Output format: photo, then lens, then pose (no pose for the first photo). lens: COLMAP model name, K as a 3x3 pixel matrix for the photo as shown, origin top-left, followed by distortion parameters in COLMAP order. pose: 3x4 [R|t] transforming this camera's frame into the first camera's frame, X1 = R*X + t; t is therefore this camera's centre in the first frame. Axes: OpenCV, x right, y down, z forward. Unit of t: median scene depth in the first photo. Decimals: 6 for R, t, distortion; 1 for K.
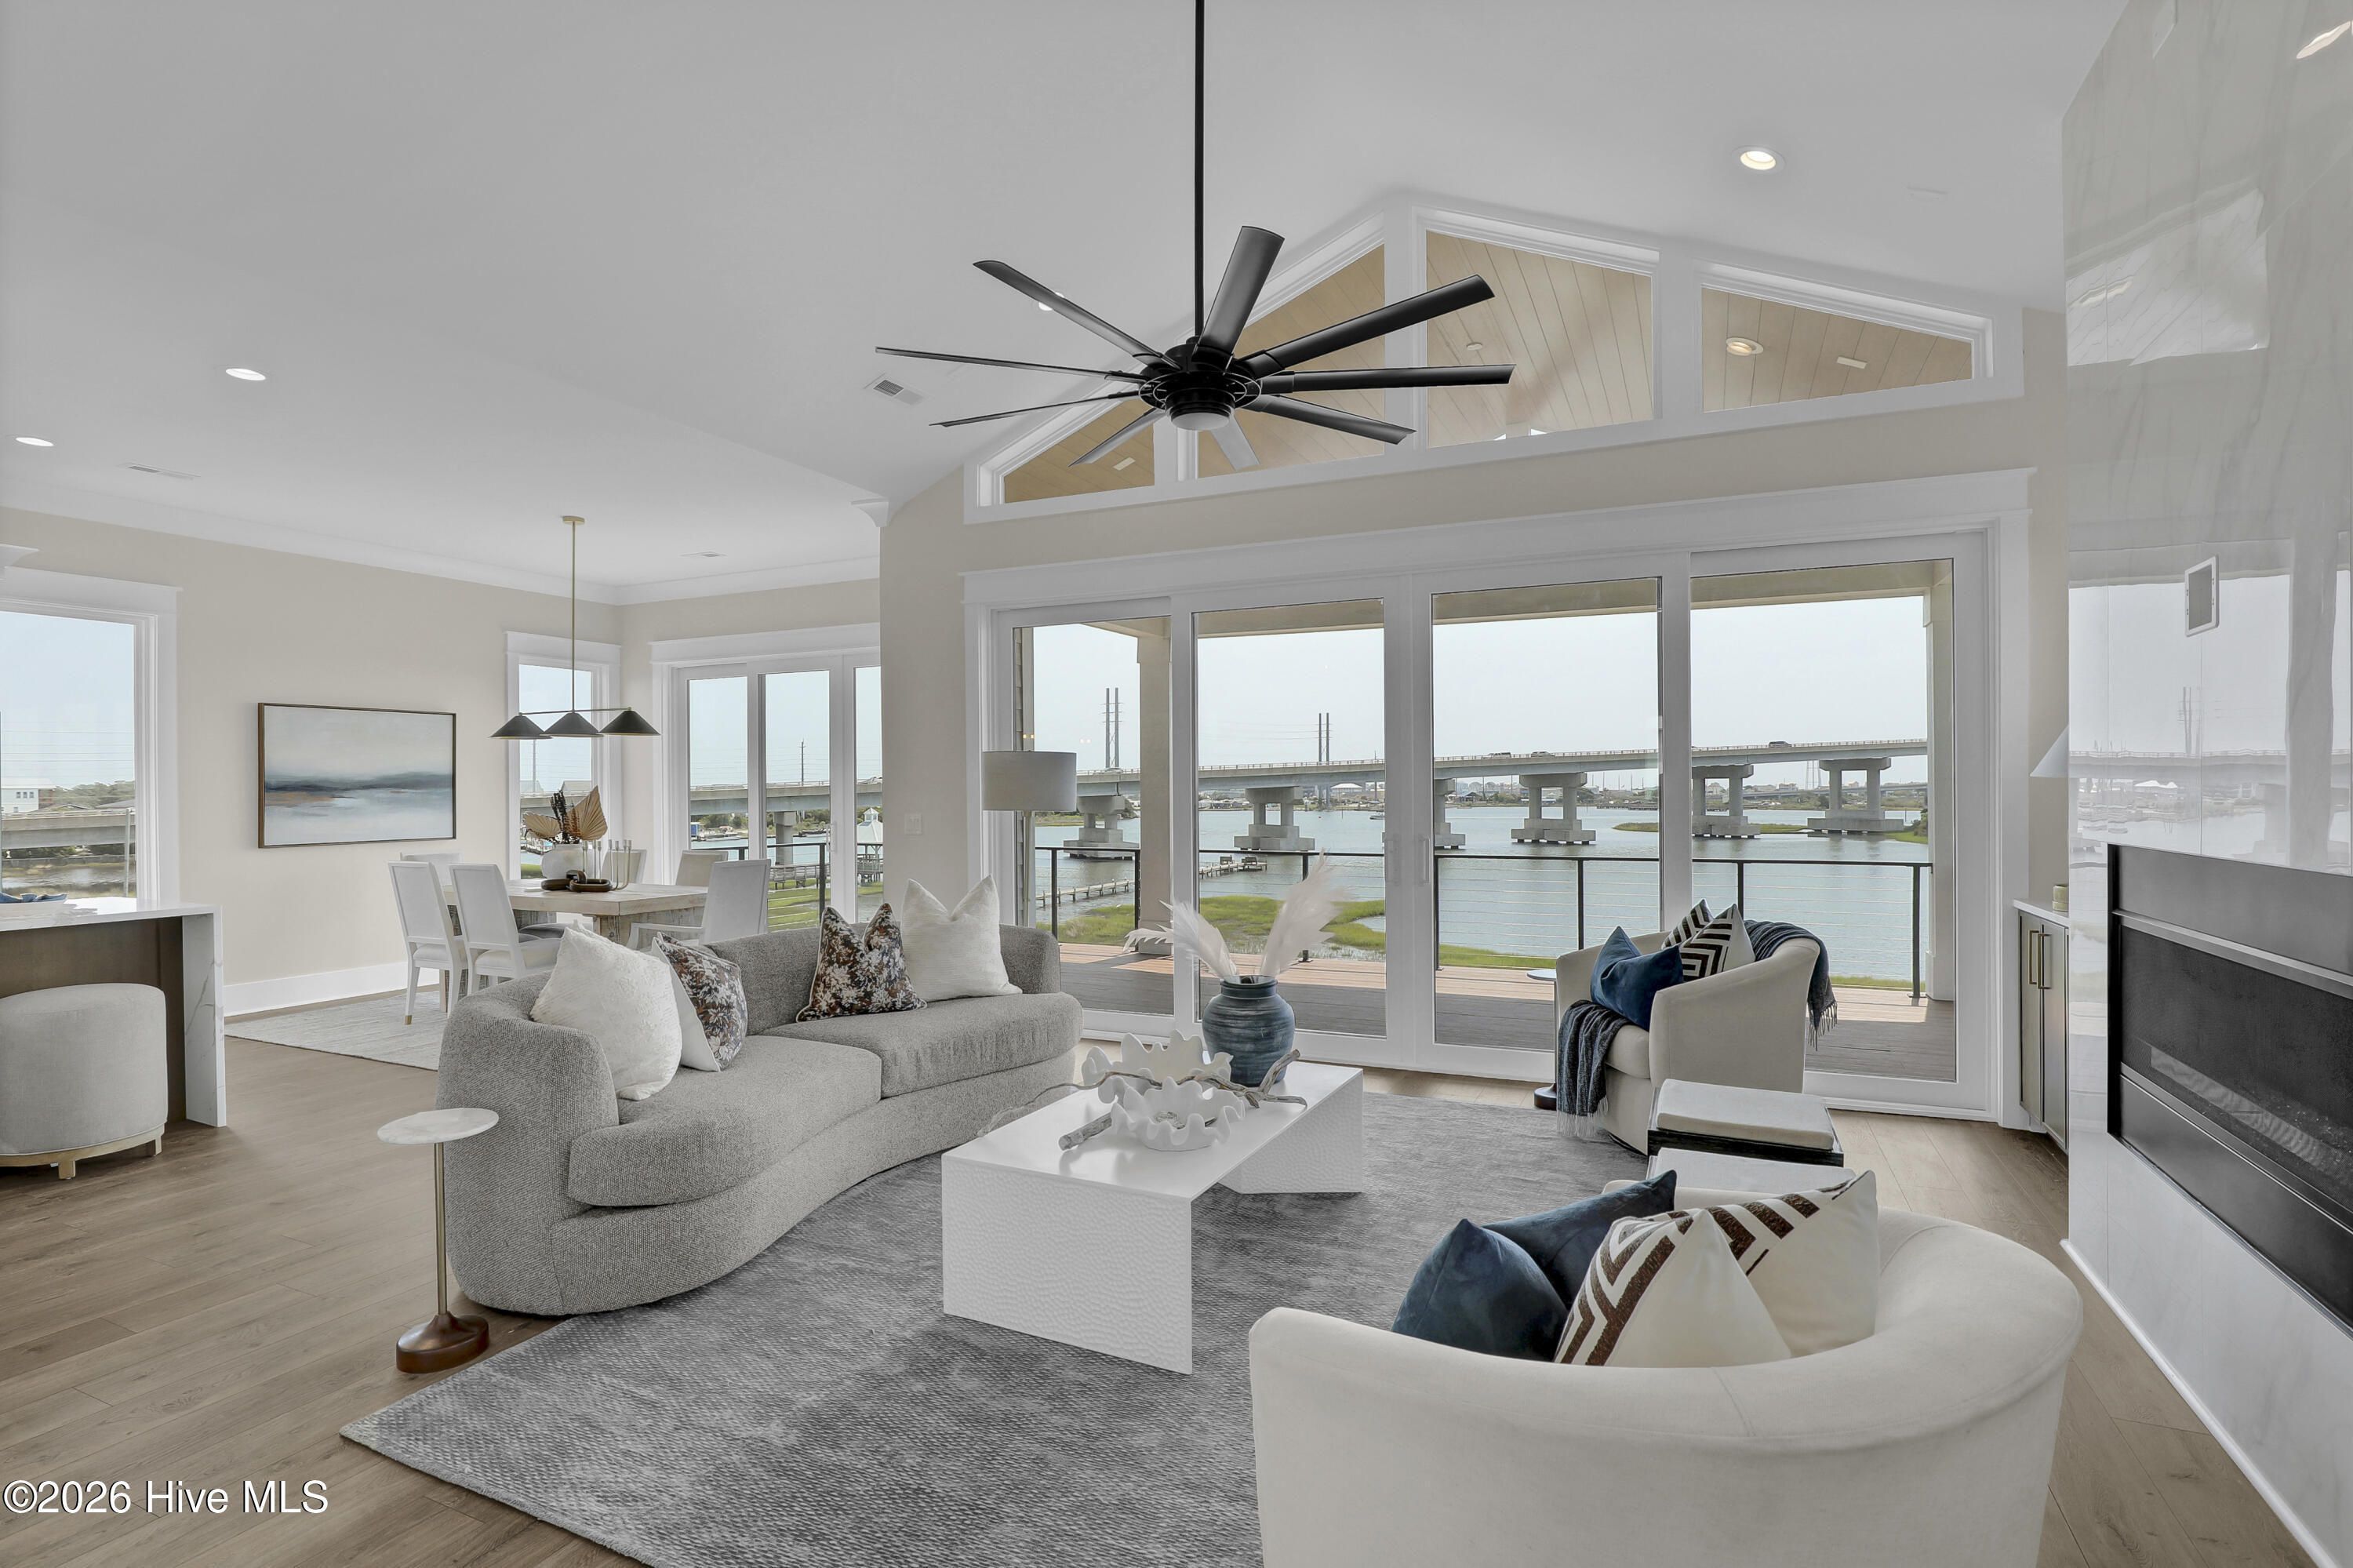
lens RADIAL K [[1111.3, 0, 1192.9], [0, 1111.3, 800.7], [0, 0, 1]] dist [-0.030738, 0.001991]
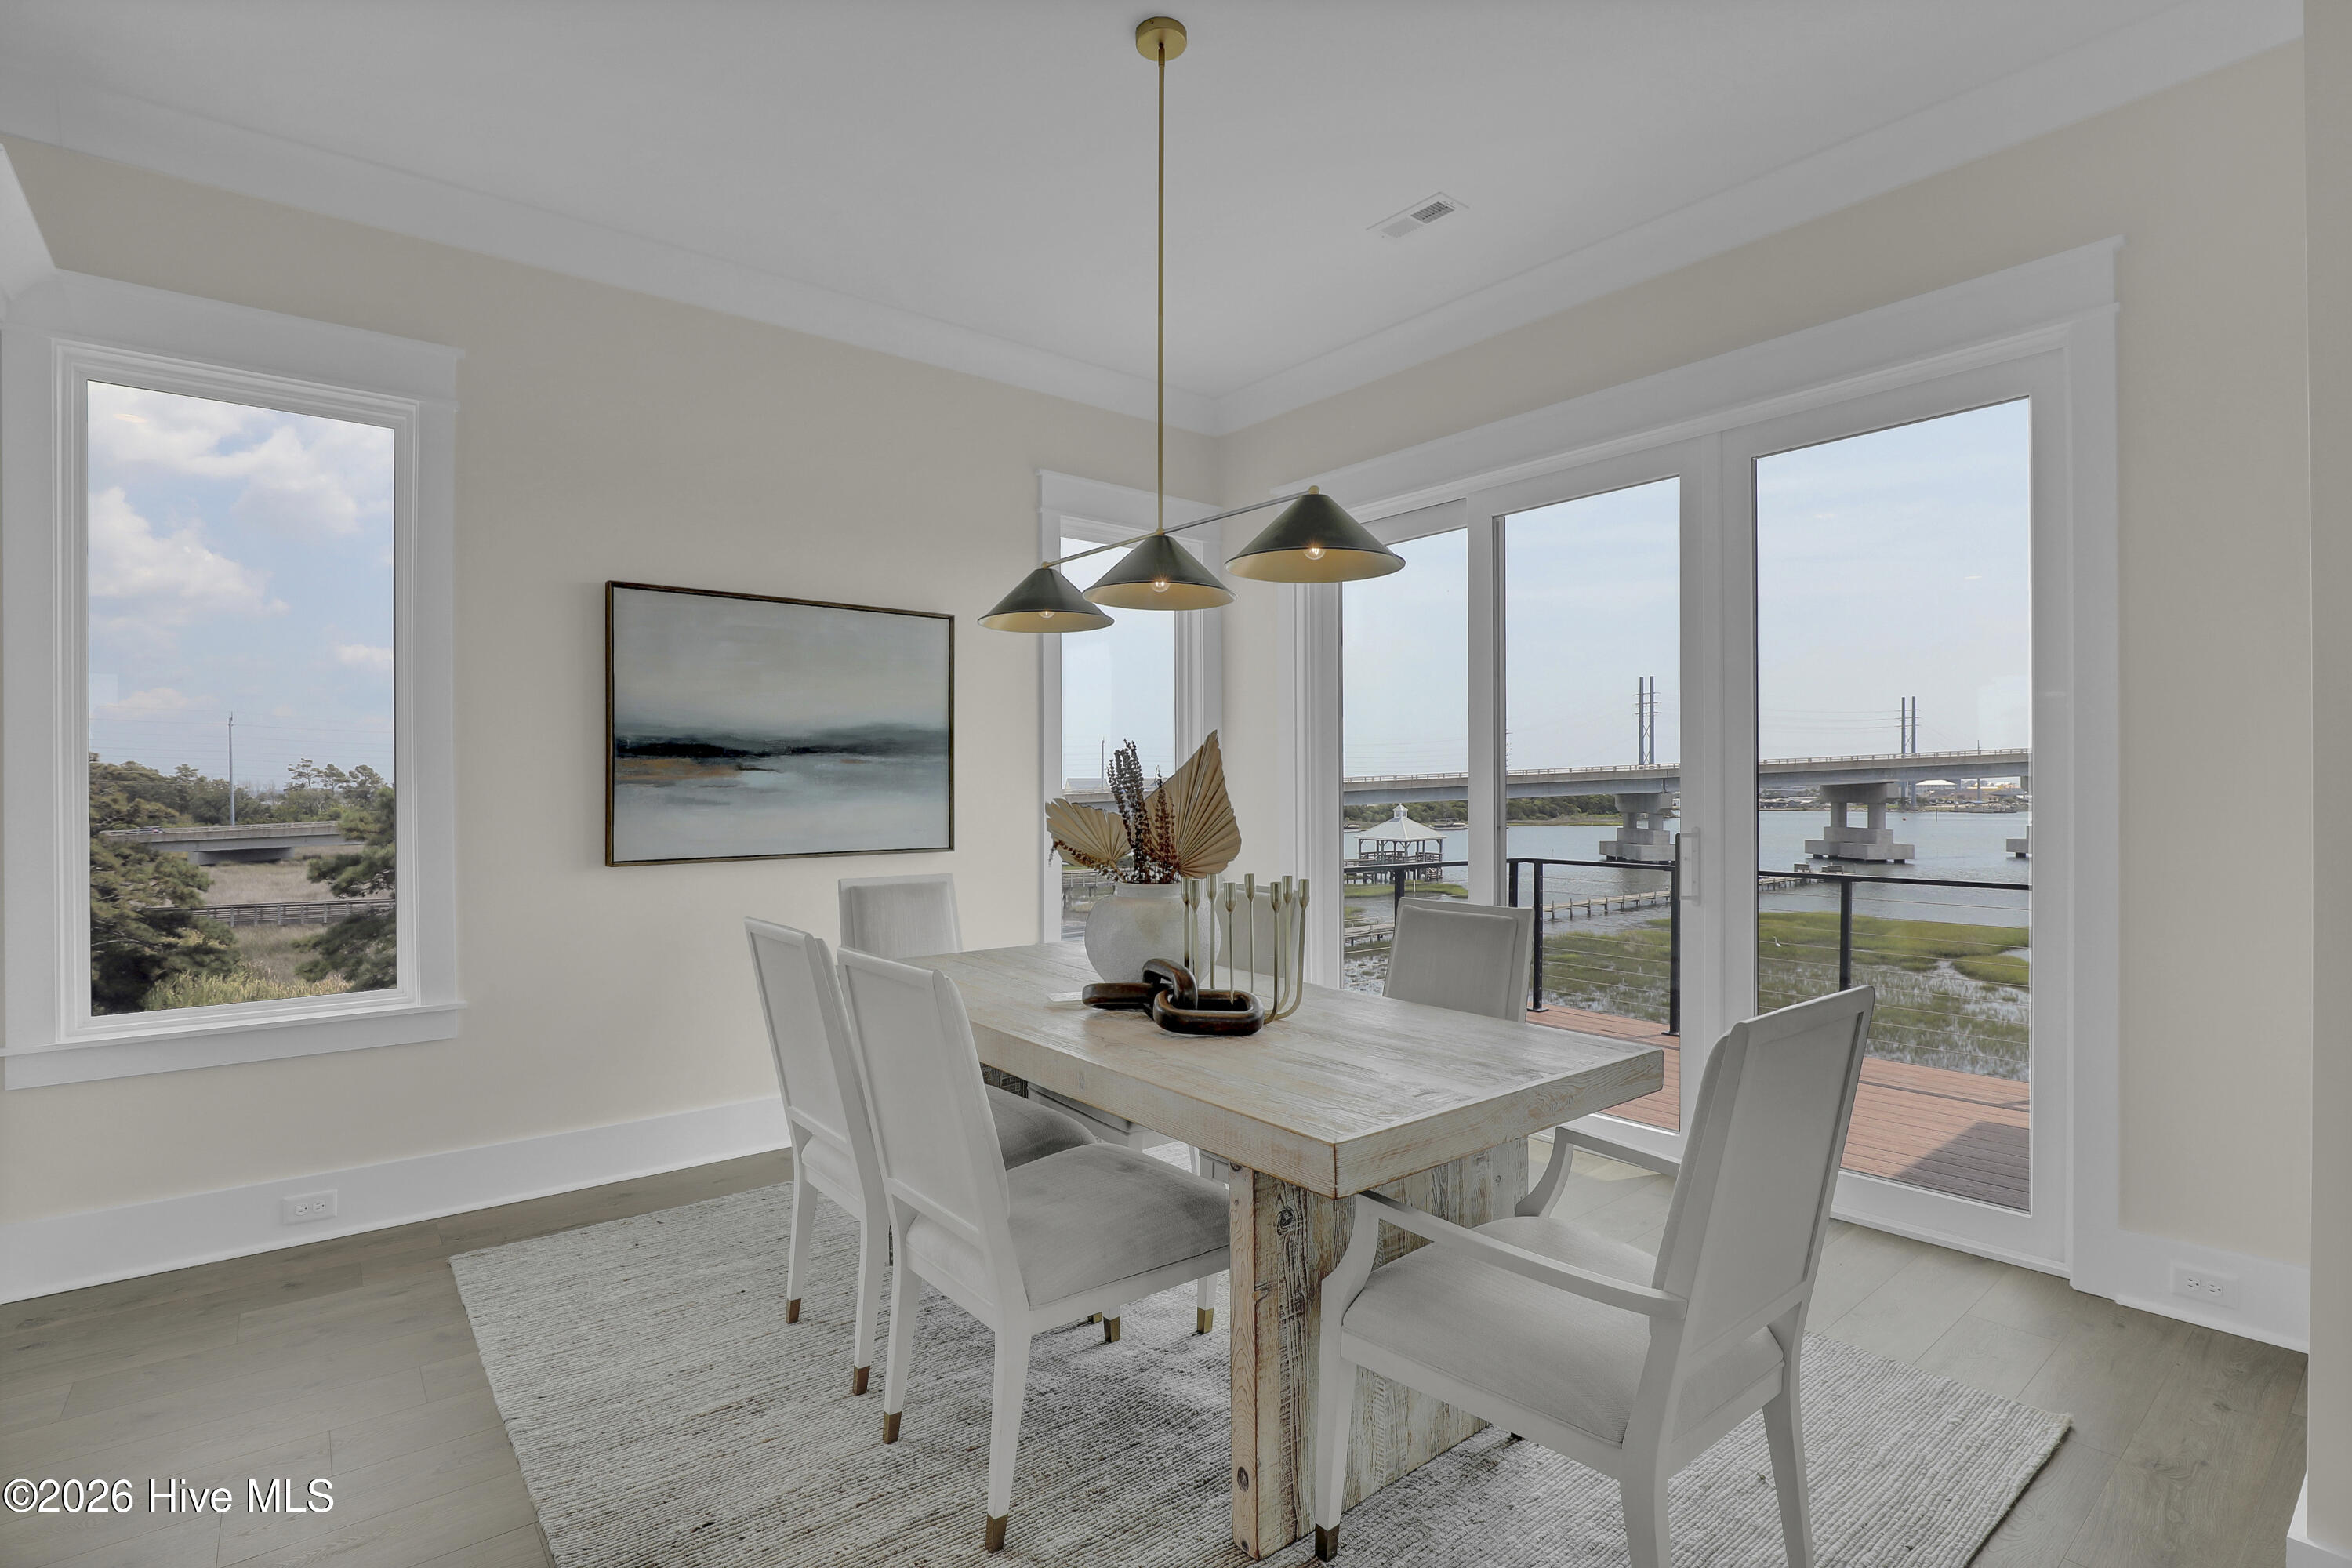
lens RADIAL K [[1110.7, 0, 1197.3], [0, 1110.7, 797.6], [0, 0, 1]] dist [-0.030738, 0.001991]
pose [[0.898461, 0.004512, -0.439031, -0.350829], [-0.004630, 0.999989, 0.000802, 0.008730], [0.439030, 0.001312, 0.898472, 0.605470]]
